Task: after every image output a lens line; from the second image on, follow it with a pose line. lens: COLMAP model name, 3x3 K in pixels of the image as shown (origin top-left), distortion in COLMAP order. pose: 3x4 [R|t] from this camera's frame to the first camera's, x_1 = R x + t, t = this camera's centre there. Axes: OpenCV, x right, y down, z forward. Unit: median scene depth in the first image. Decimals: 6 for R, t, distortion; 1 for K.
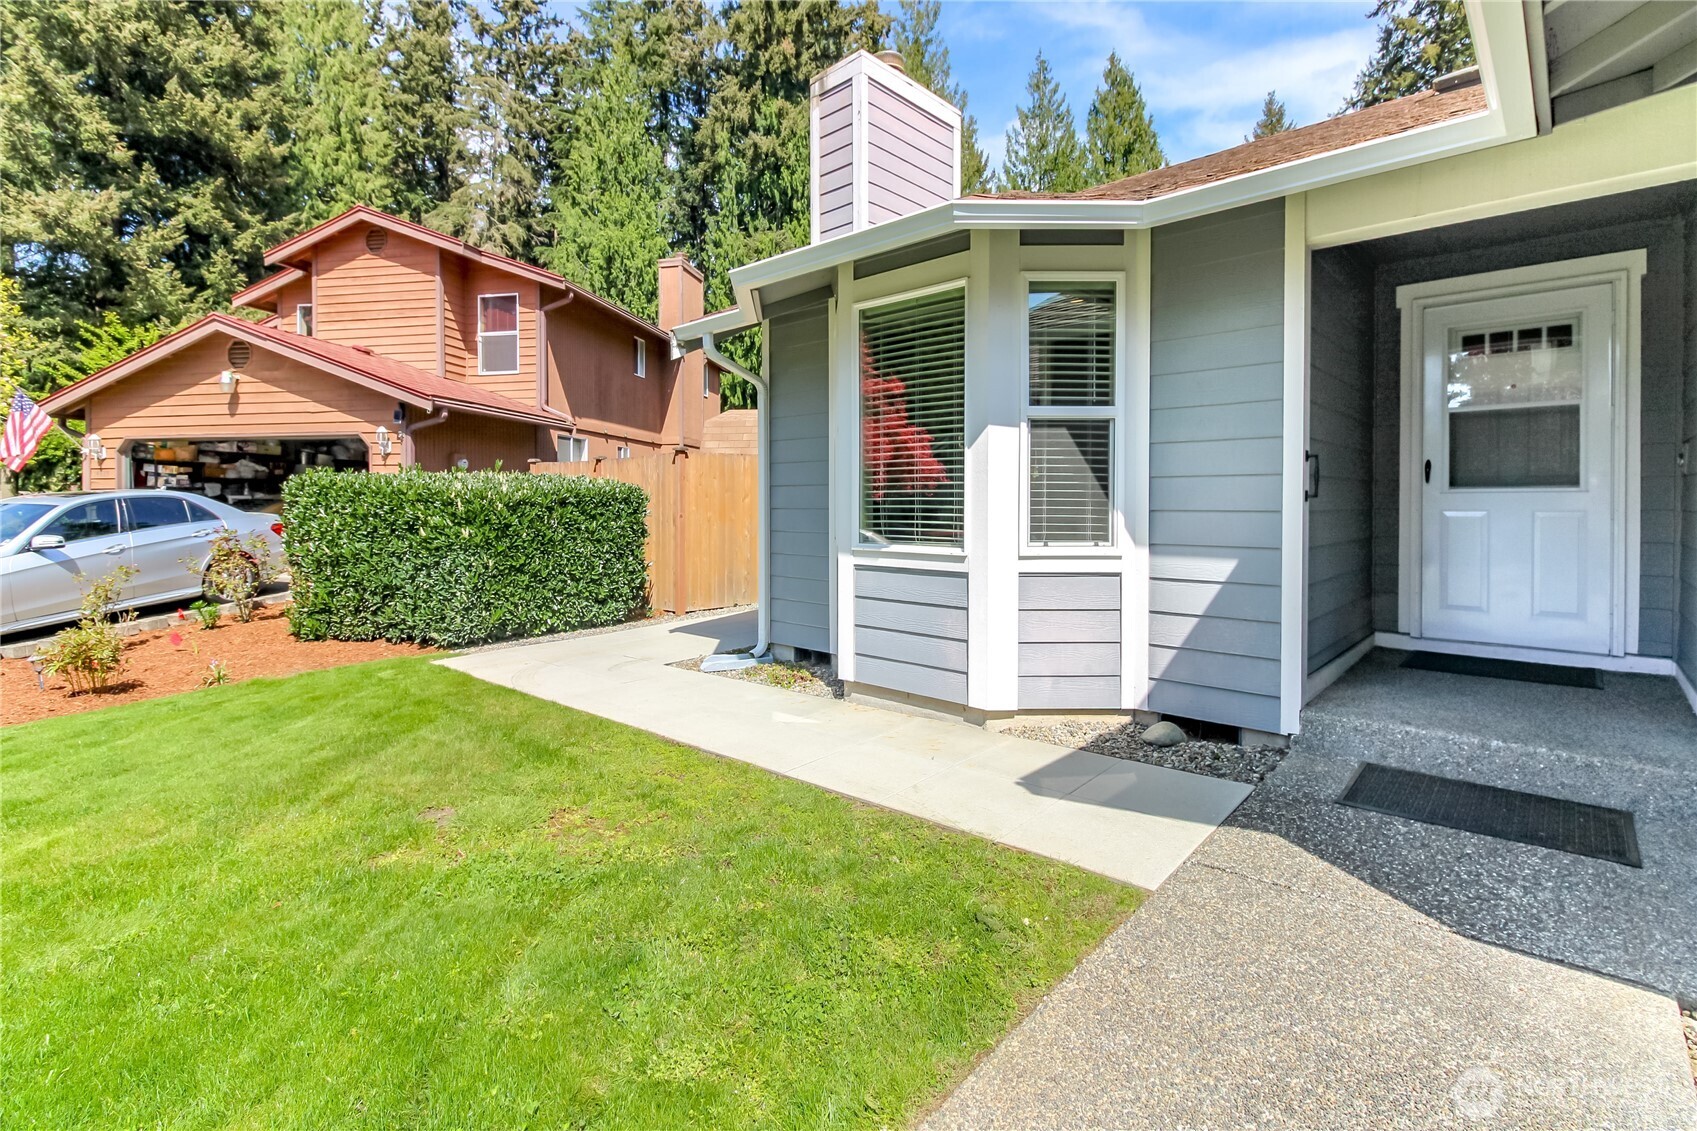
lens RADIAL K [[783.8, 0, 845.2], [0, 783.8, 509.4], [0, 0, 1]] dist [-0.000167, -0.000123]
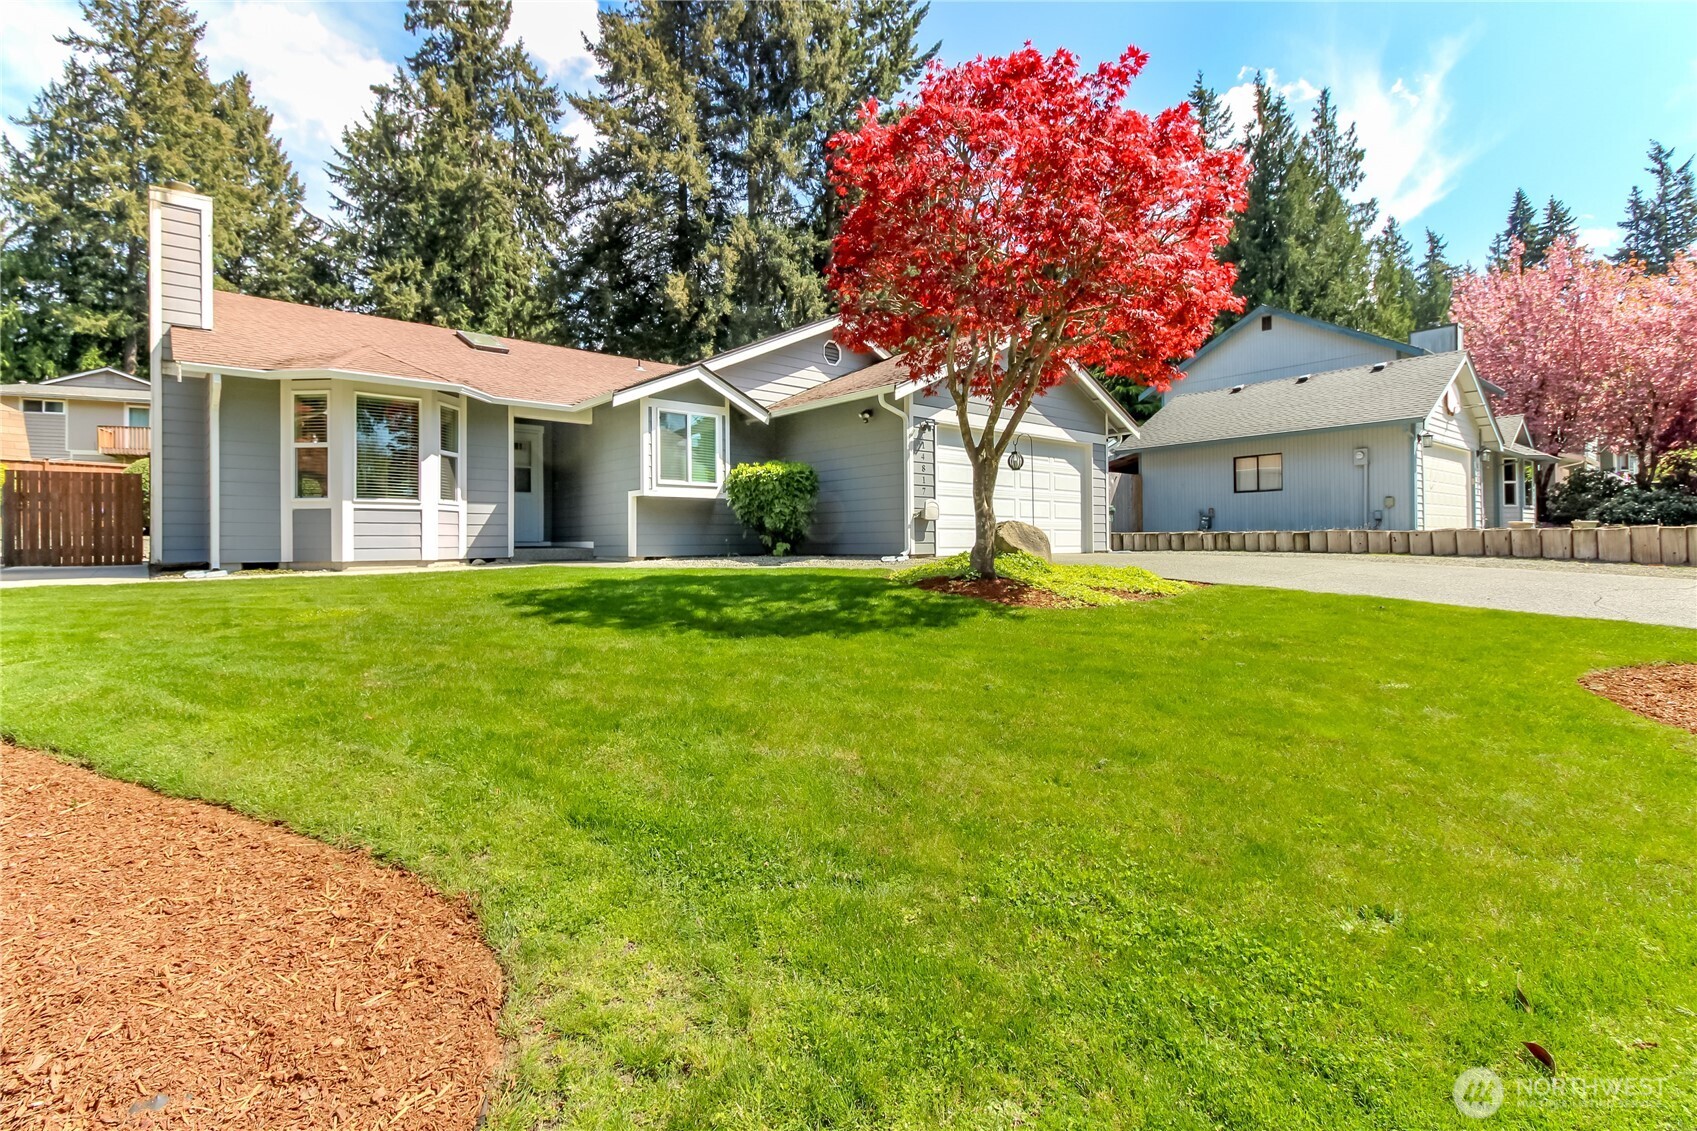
lens RADIAL K [[782.2, 0, 829.6], [0, 782.2, 528.1], [0, 0, 1]] dist [0.014309, -0.009392]
pose [[0.111613, 0.020011, 0.993550, -2.345974], [0.017846, 0.999596, -0.022137, 0.228695], [-0.993591, 0.020202, 0.111211, -0.671626]]
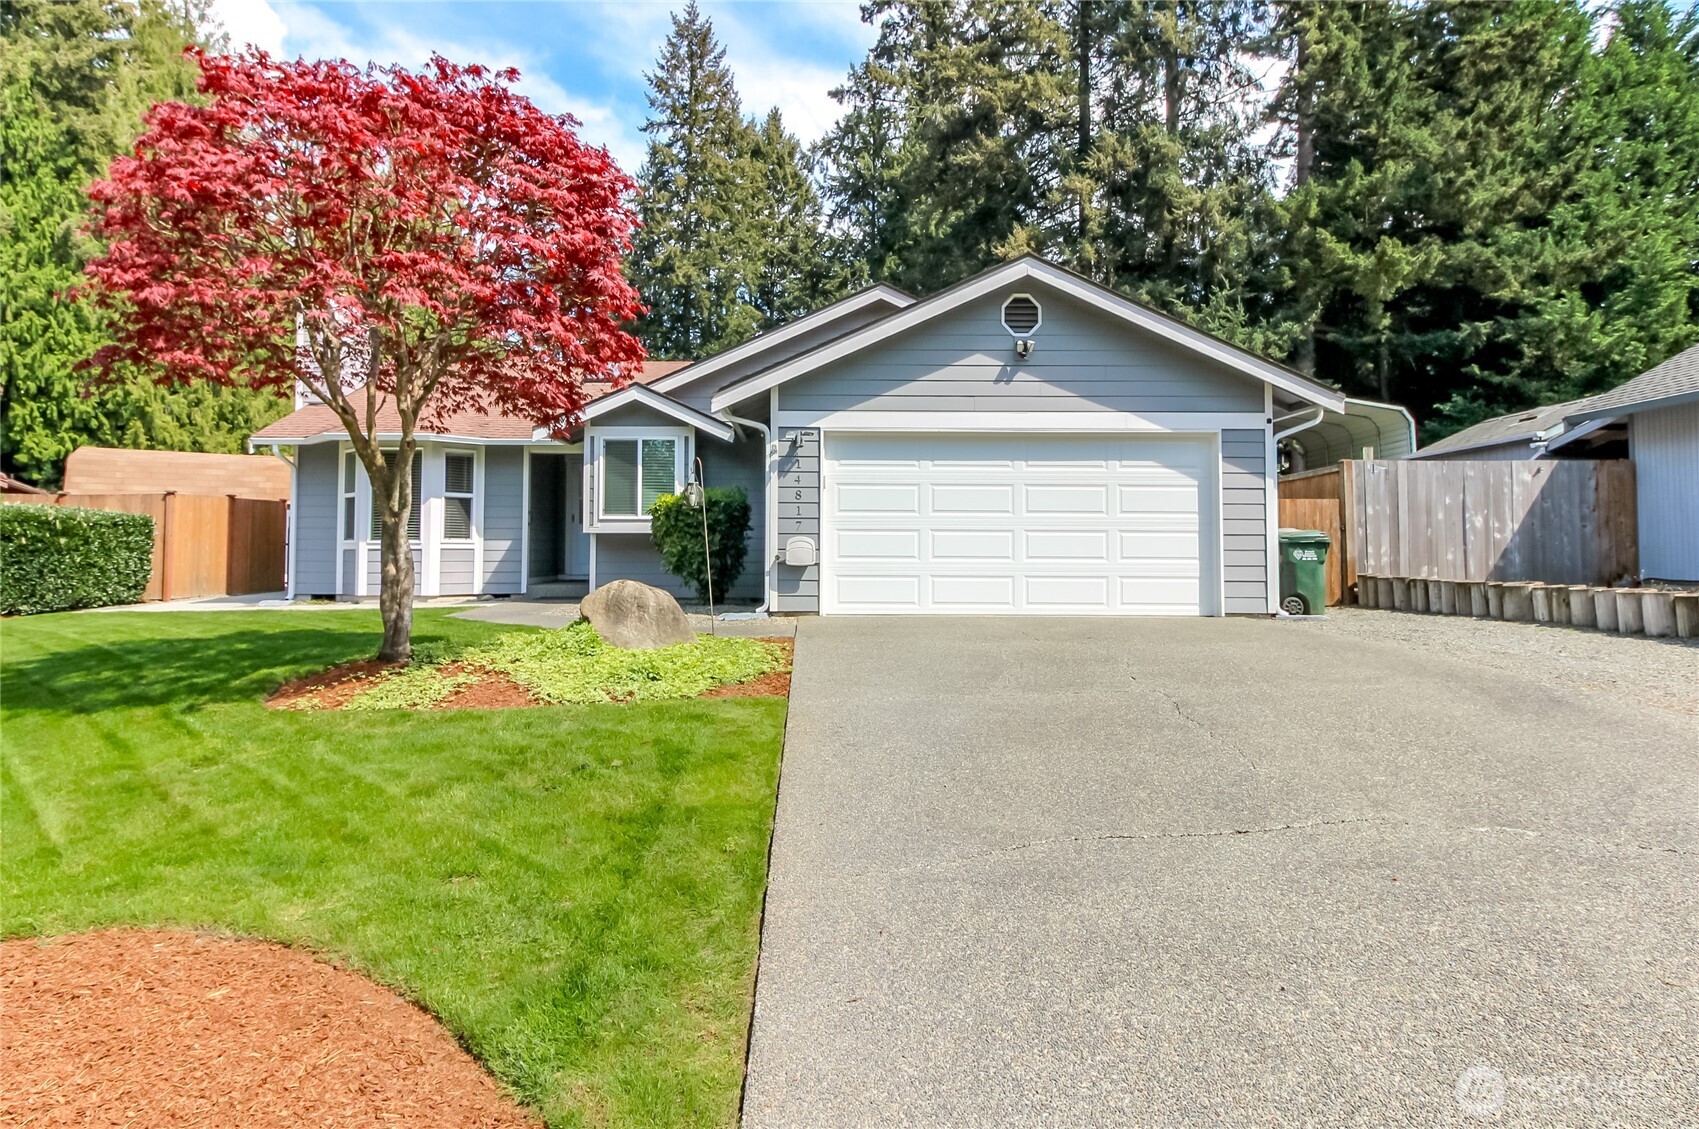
lens RADIAL K [[971.6, 0, 821.0], [0, 971.6, 500.4], [0, 0, 1]] dist [0.018821, -0.000152]
pose [[0.731103, 0.040589, 0.681059, -1.223322], [0.003842, 0.997968, -0.063600, 0.136839], [-0.682256, 0.049115, 0.729462, -2.635039]]
